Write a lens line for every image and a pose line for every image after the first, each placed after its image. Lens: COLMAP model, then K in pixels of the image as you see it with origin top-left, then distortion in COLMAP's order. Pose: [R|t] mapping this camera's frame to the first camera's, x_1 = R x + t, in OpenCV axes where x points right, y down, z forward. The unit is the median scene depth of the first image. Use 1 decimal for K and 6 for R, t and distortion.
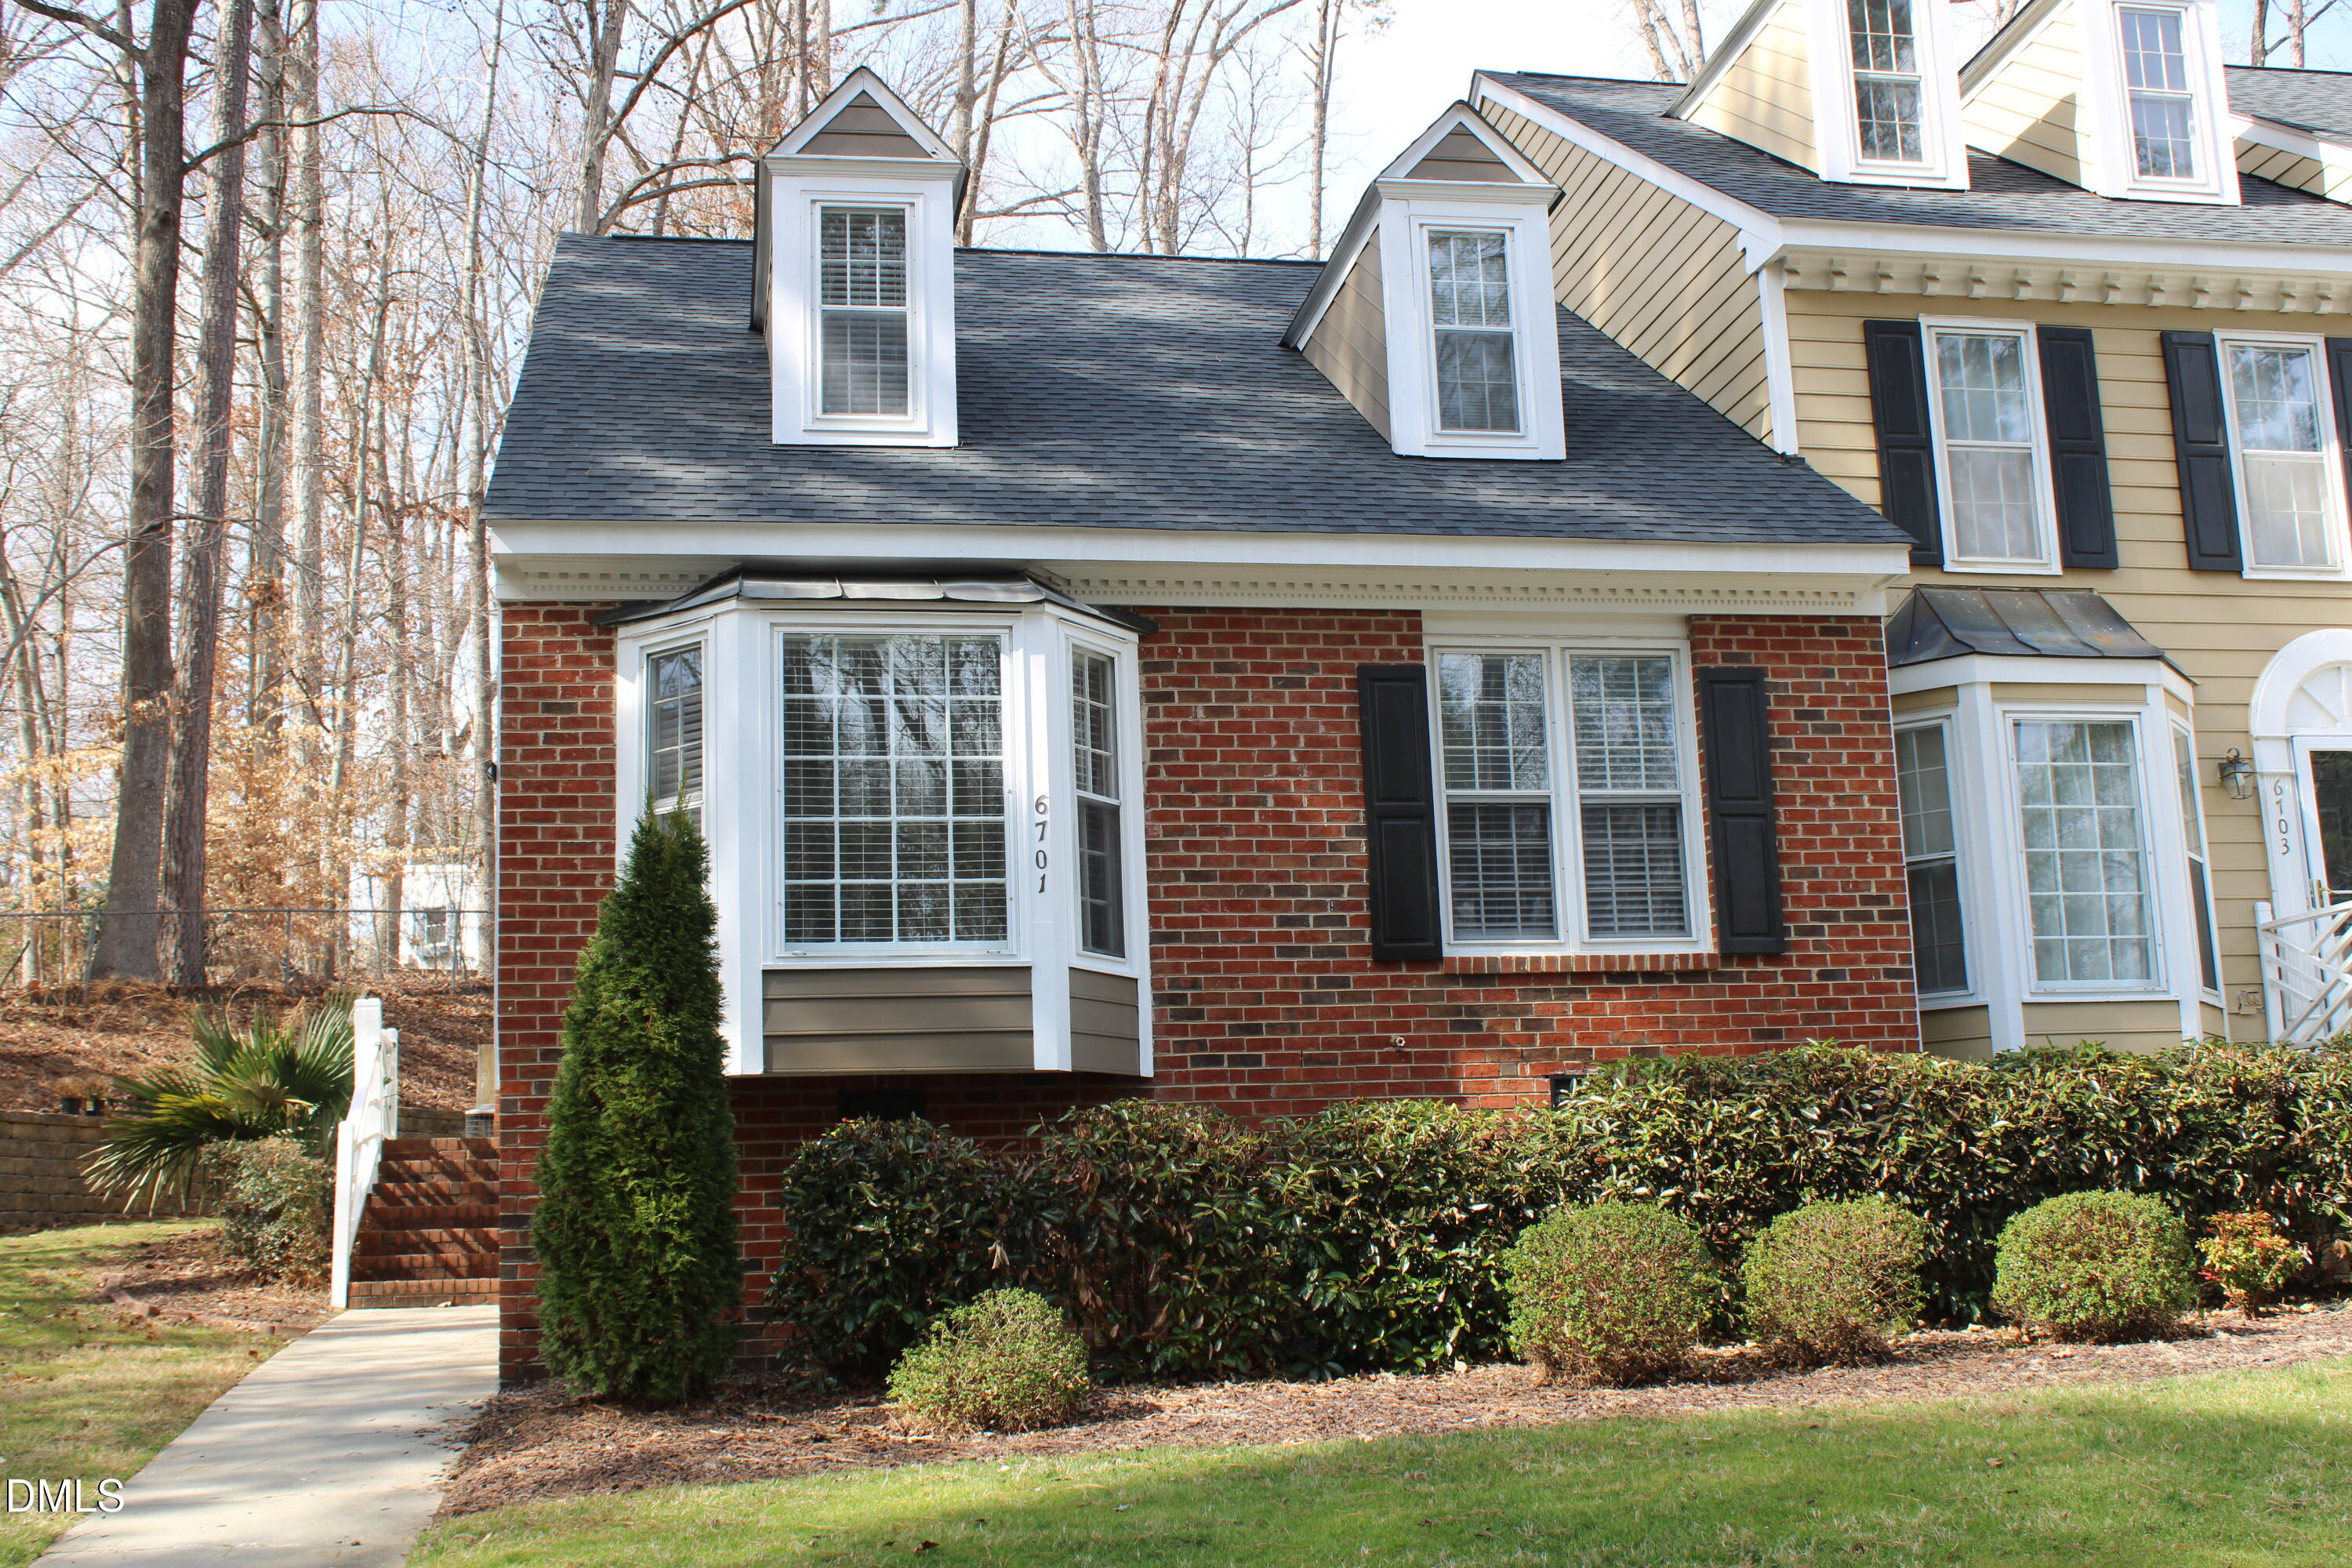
lens RADIAL K [[2632.3, 0, 1176.0], [0, 2632.3, 784.0], [0, 0, 1]] dist [-0.088024, -0.011638]
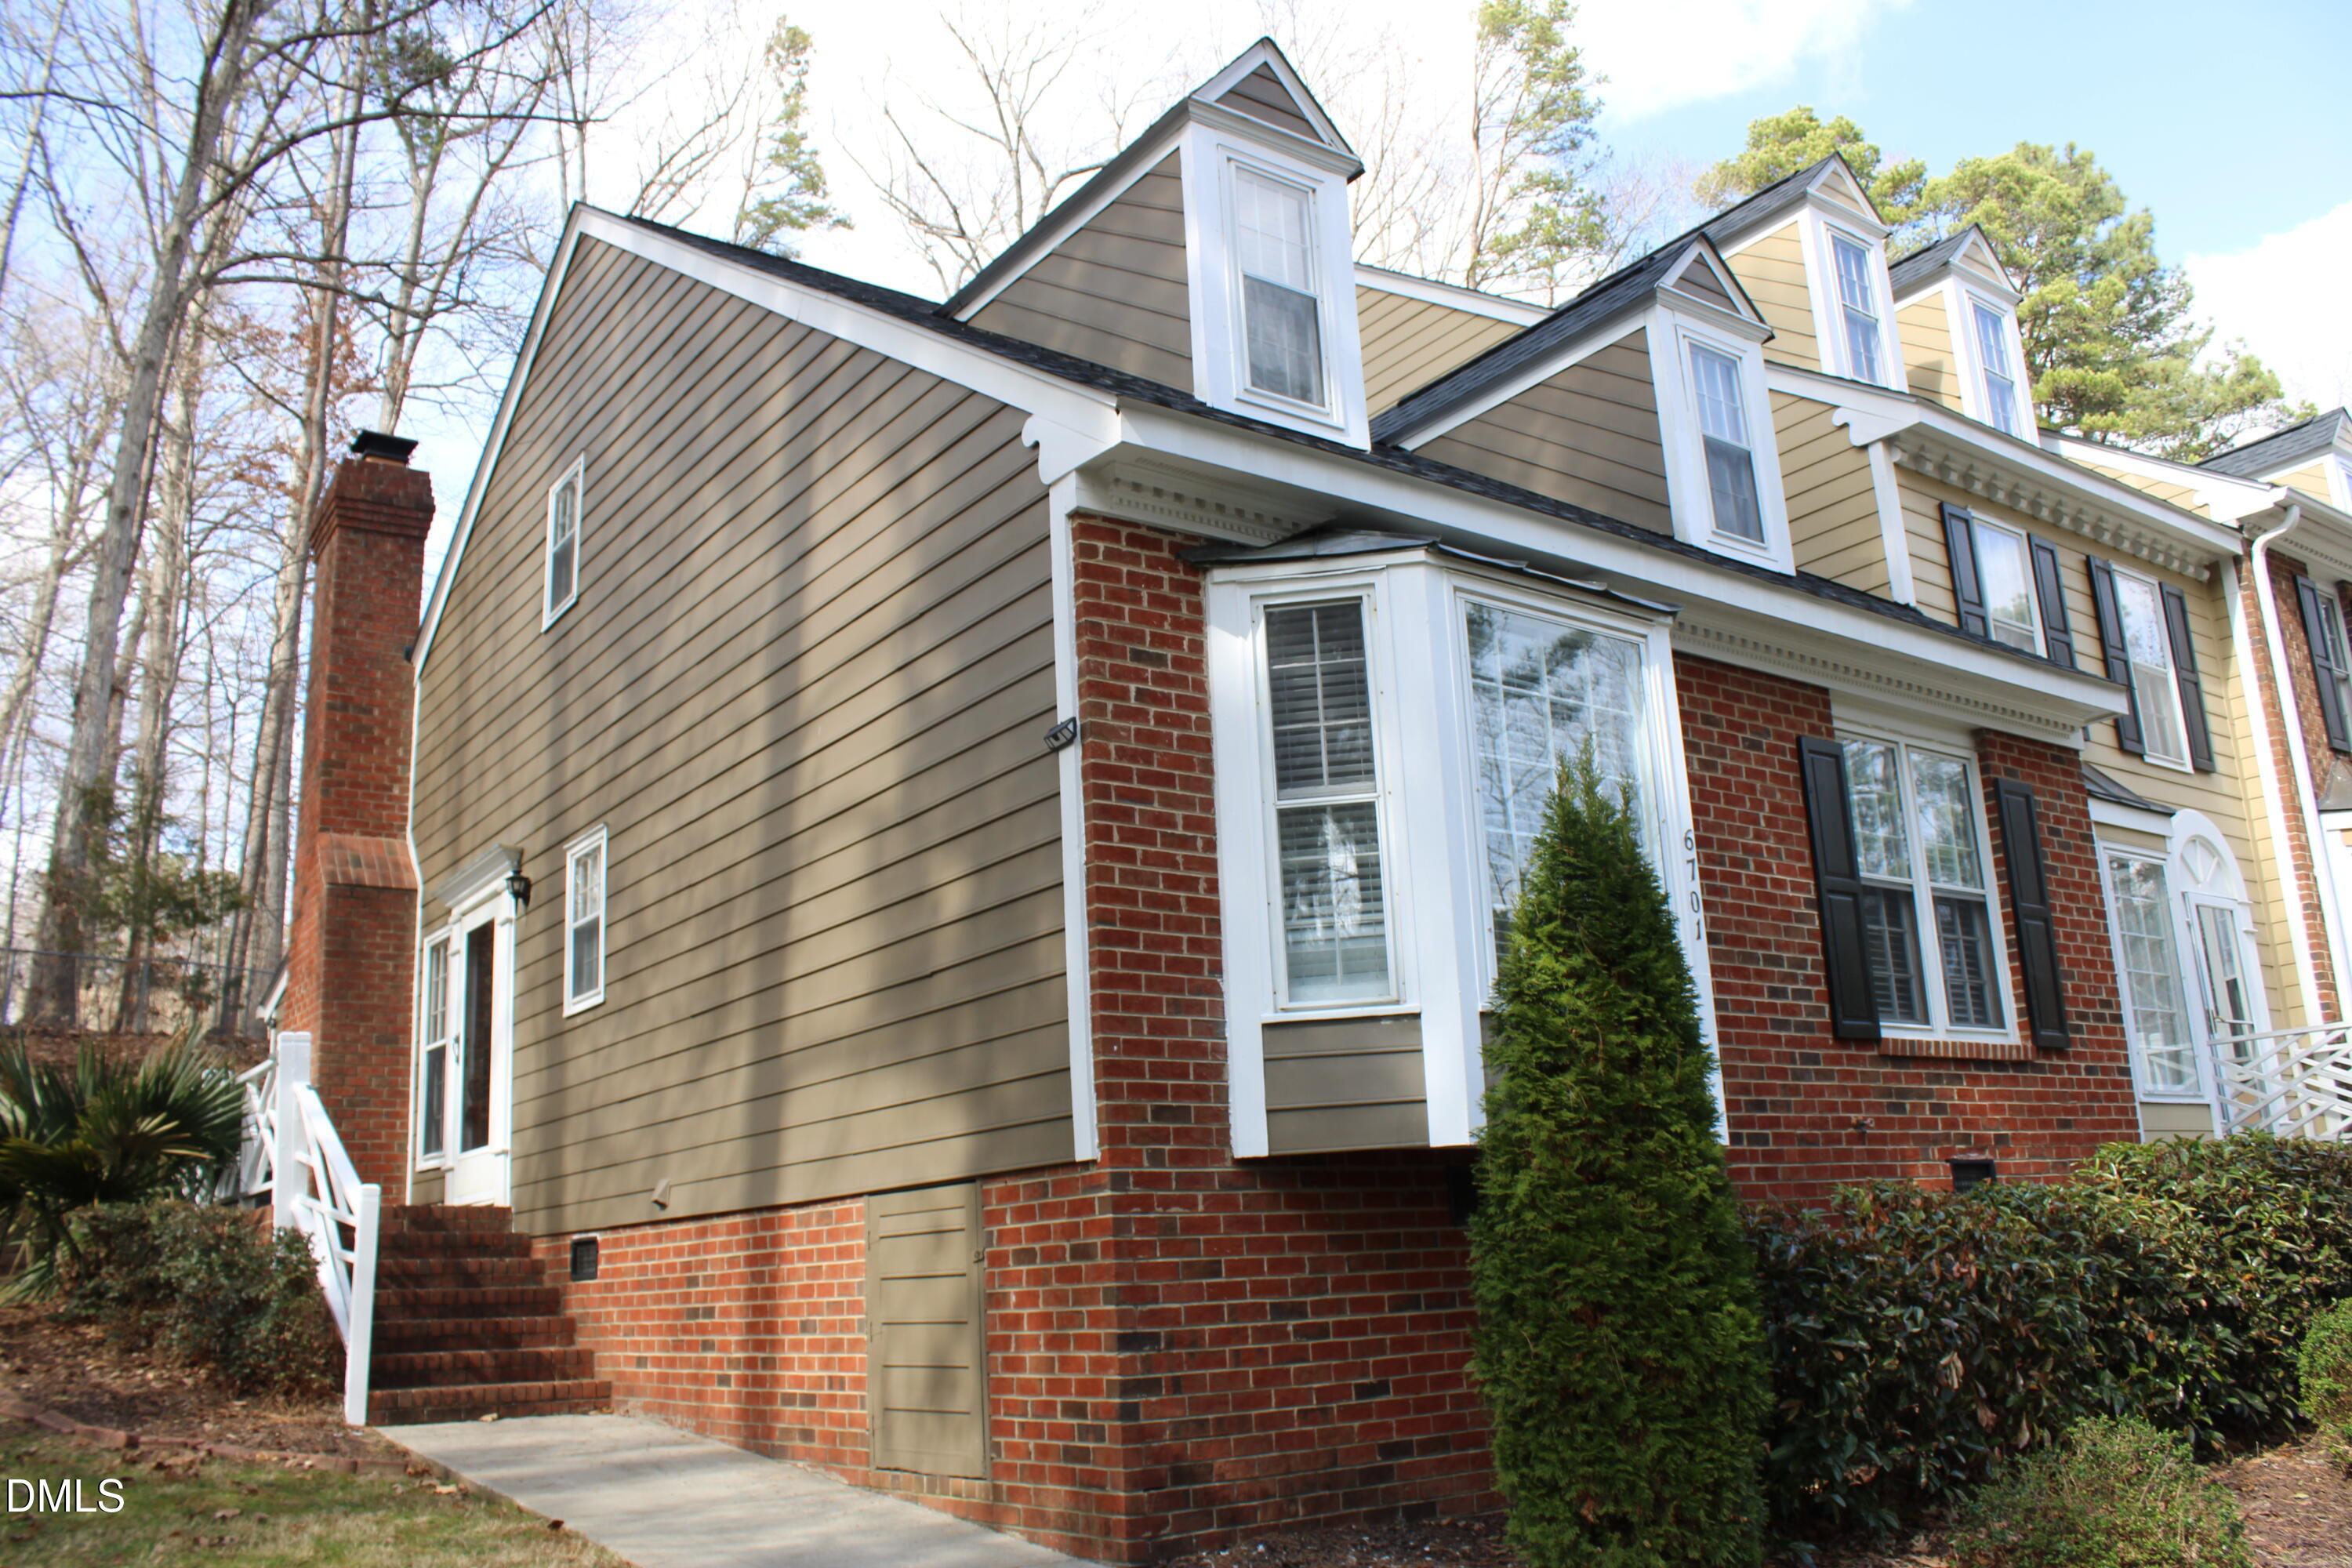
lens RADIAL K [[1957.8, 0, 1176.0], [0, 1957.8, 784.0], [0, 0, 1]] dist [-0.171207, 0.156291]
pose [[0.894639, 0.107538, 0.433654, -0.469474], [-0.072228, 0.992646, -0.097147, 0.062160], [-0.440912, 0.055589, 0.895827, 0.482389]]
